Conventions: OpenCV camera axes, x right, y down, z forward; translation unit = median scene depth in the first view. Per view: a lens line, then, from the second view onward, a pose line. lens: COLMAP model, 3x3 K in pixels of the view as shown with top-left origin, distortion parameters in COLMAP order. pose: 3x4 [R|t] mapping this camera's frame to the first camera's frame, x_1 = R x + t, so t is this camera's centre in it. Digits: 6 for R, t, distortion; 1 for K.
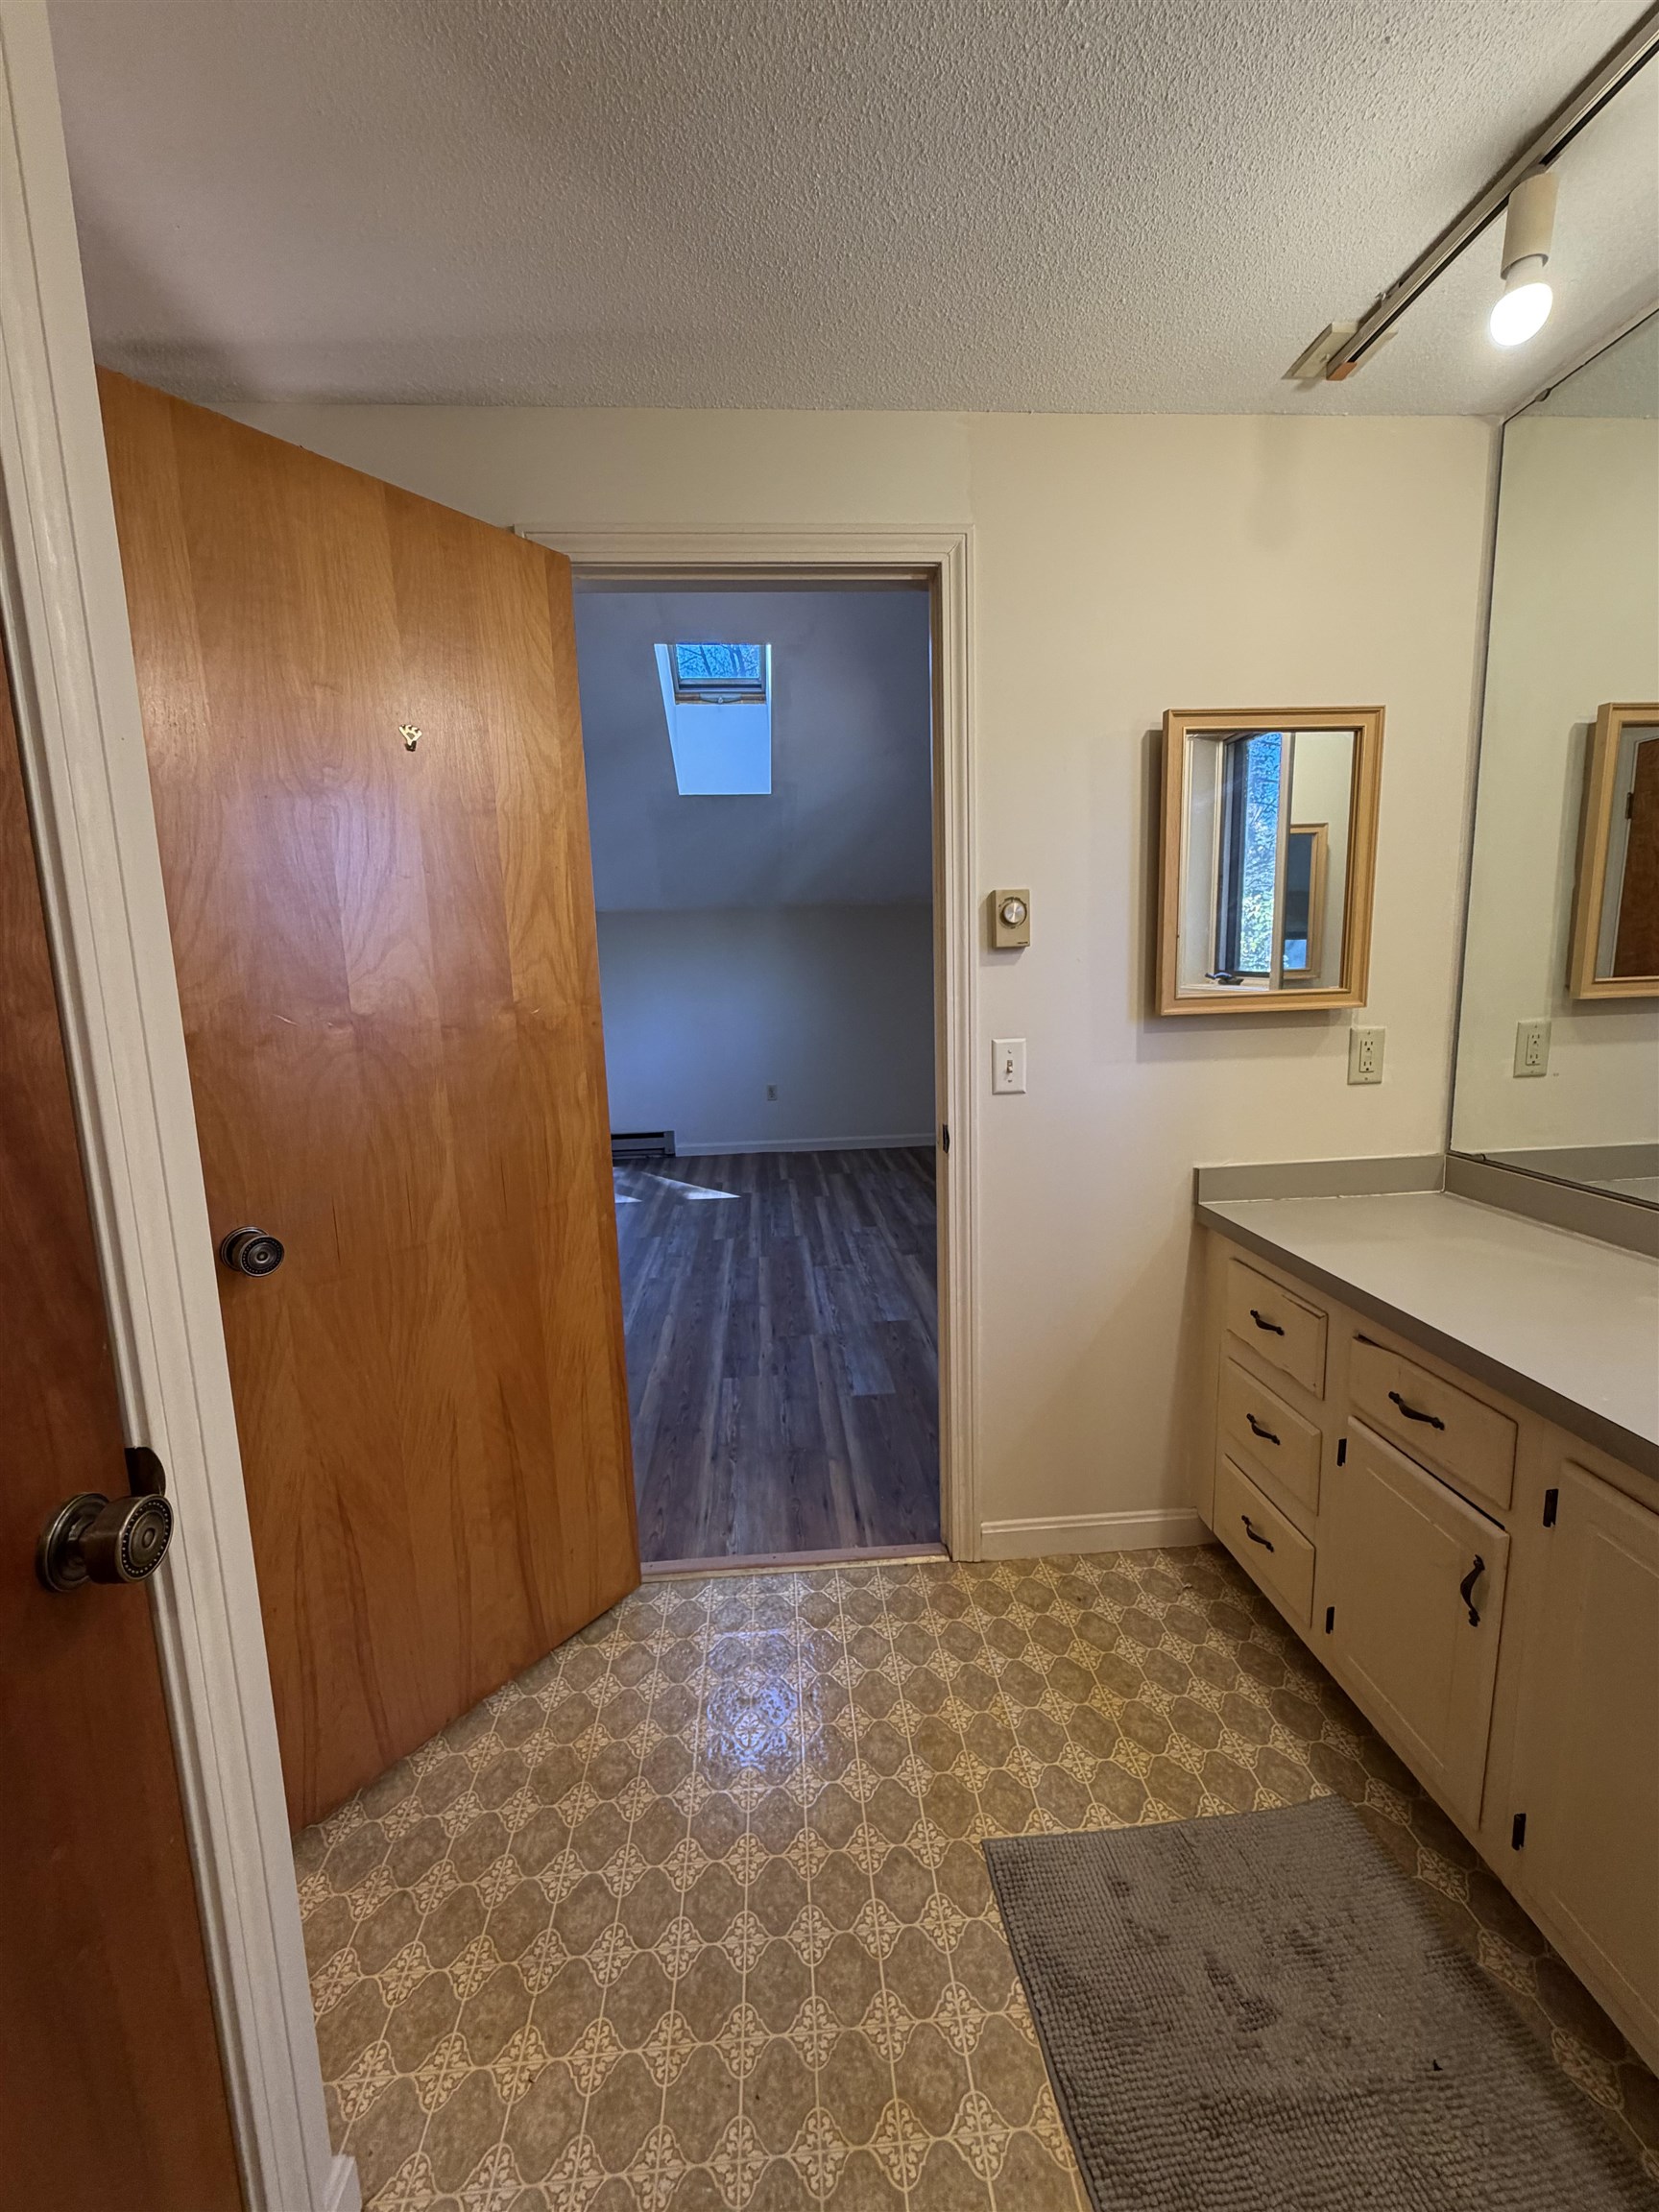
lens RADIAL K [[888.1, 0, 827.8], [0, 888.1, 1103.6], [0, 0, 1]] dist [0.004085, -0.000488]
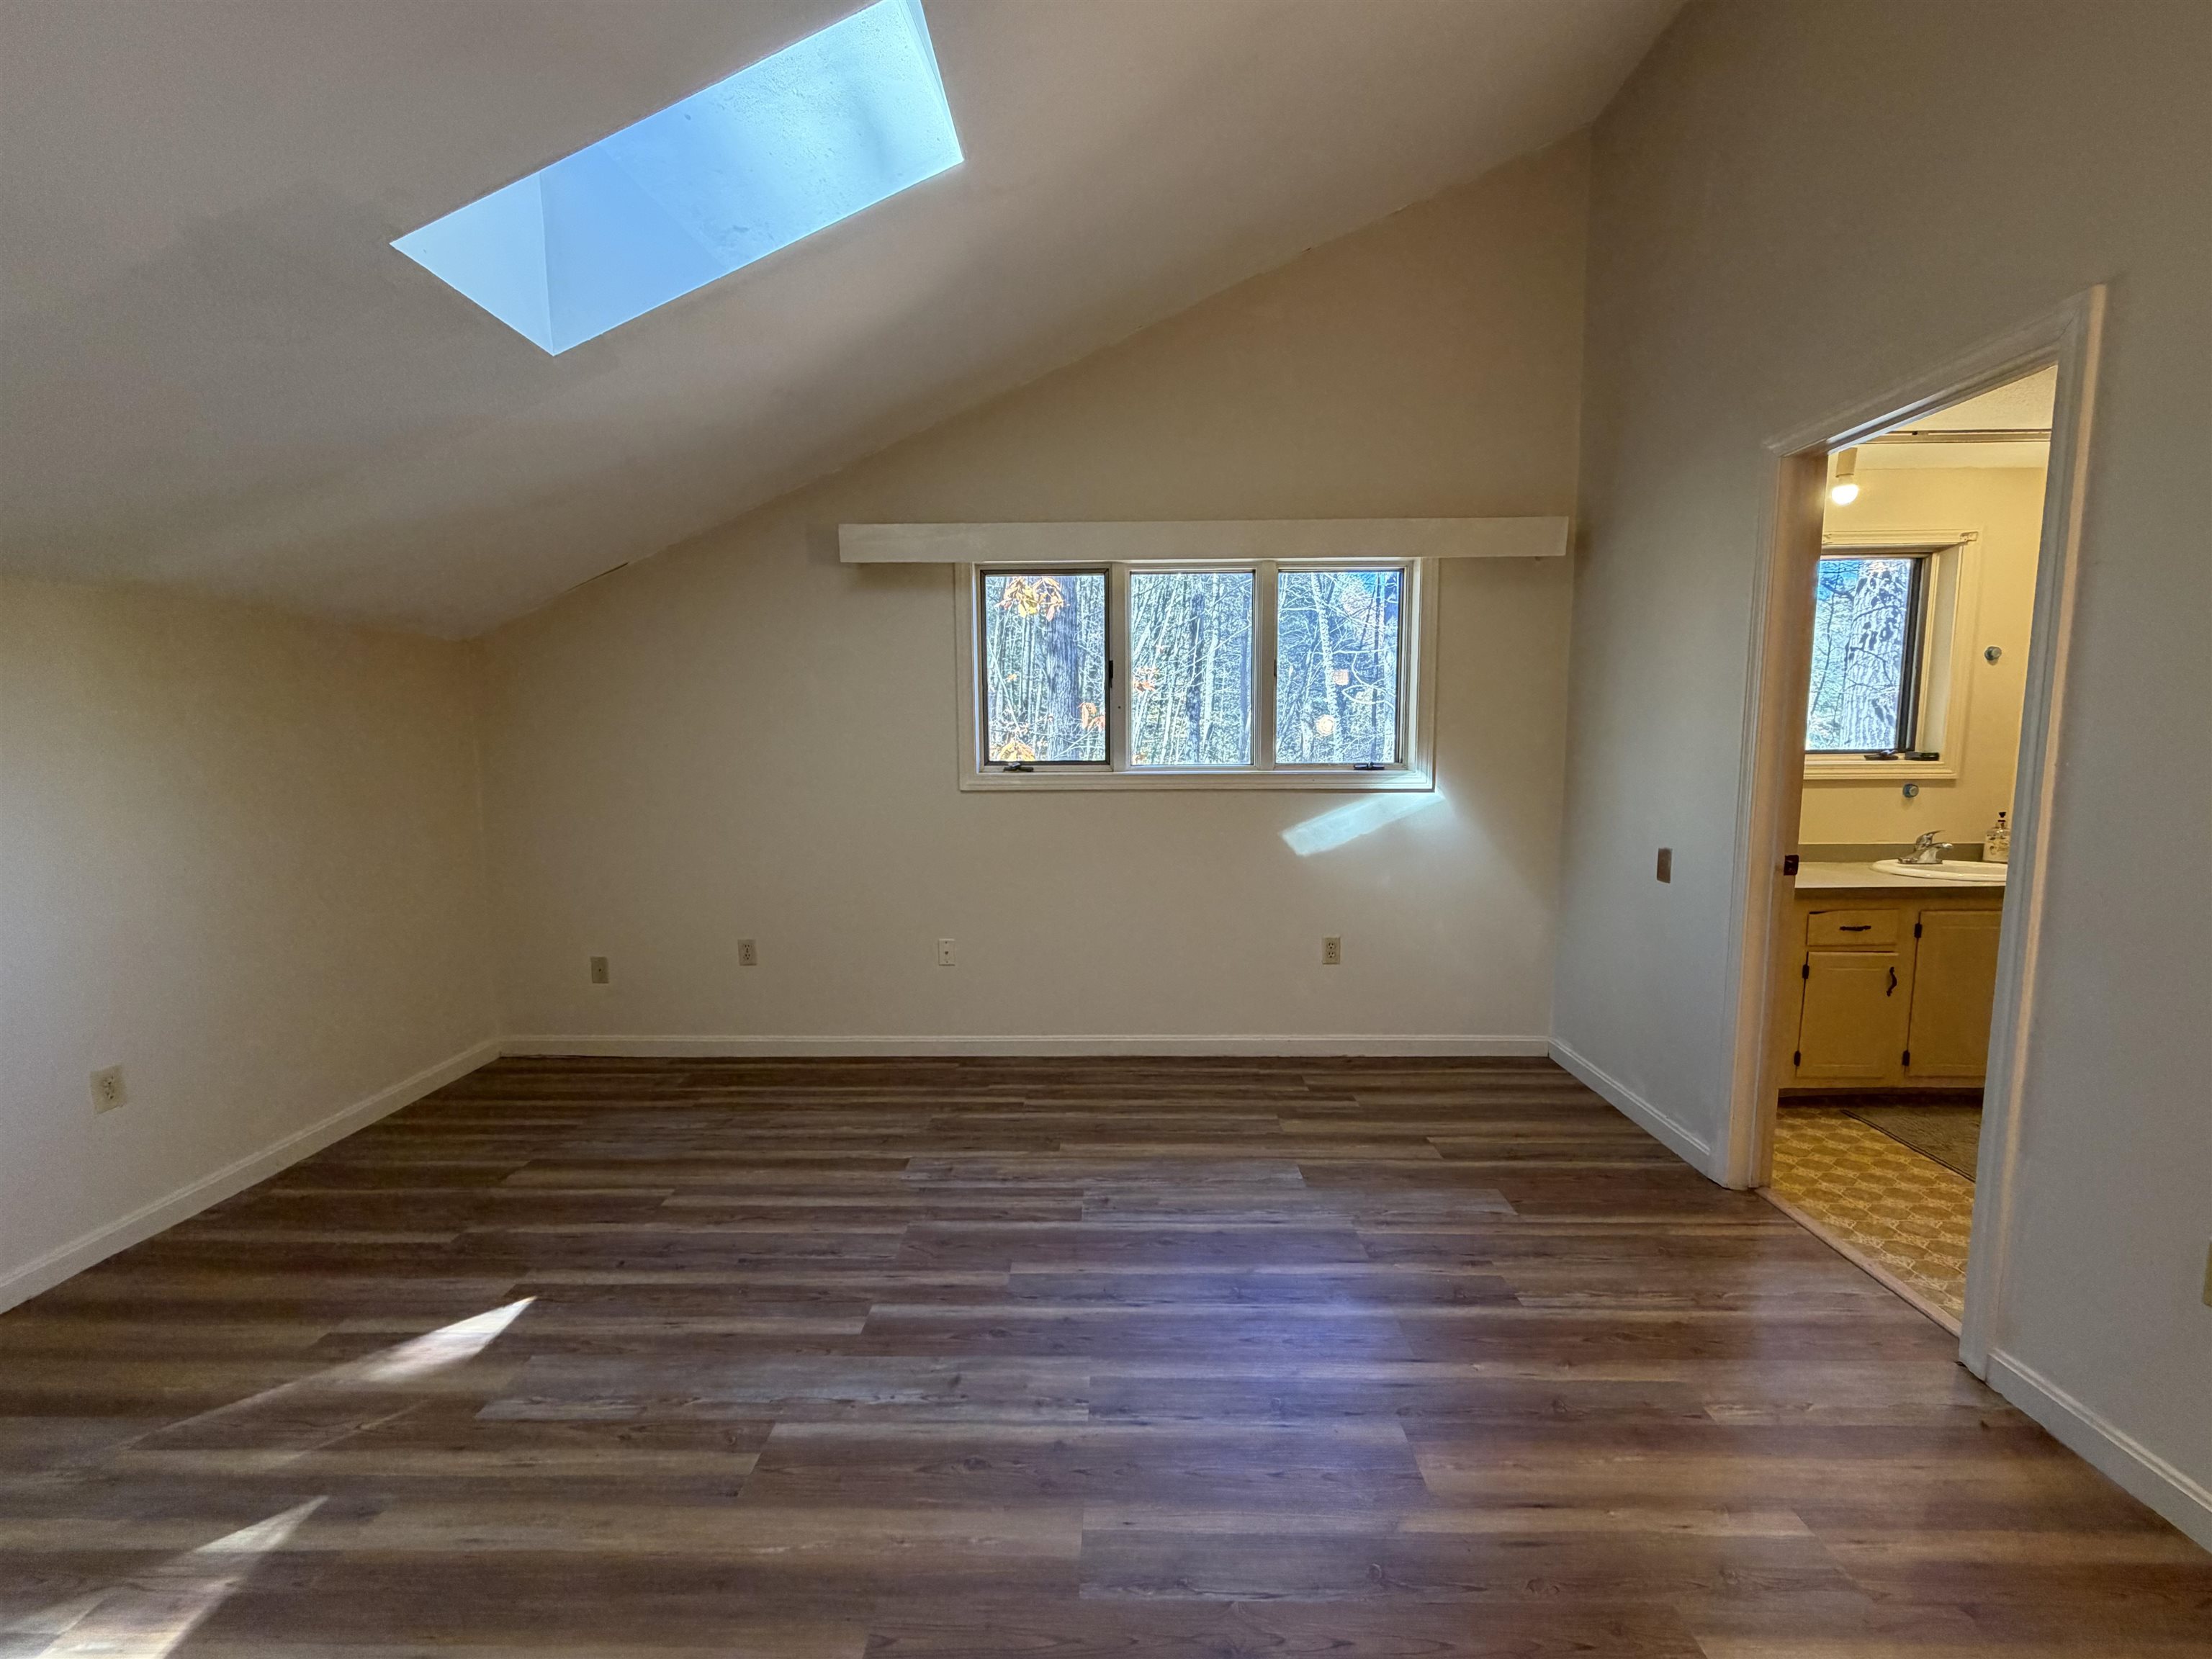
lens RADIAL K [[888.1, 0, 1107.2], [0, 888.1, 831.3], [0, 0, 1]] dist [0.004085, -0.000488]
pose [[0.090930, -0.075784, 0.992970, -0.740899], [0.155376, 0.985969, 0.061021, -0.145827], [-0.983661, 0.148735, 0.101429, 1.068522]]
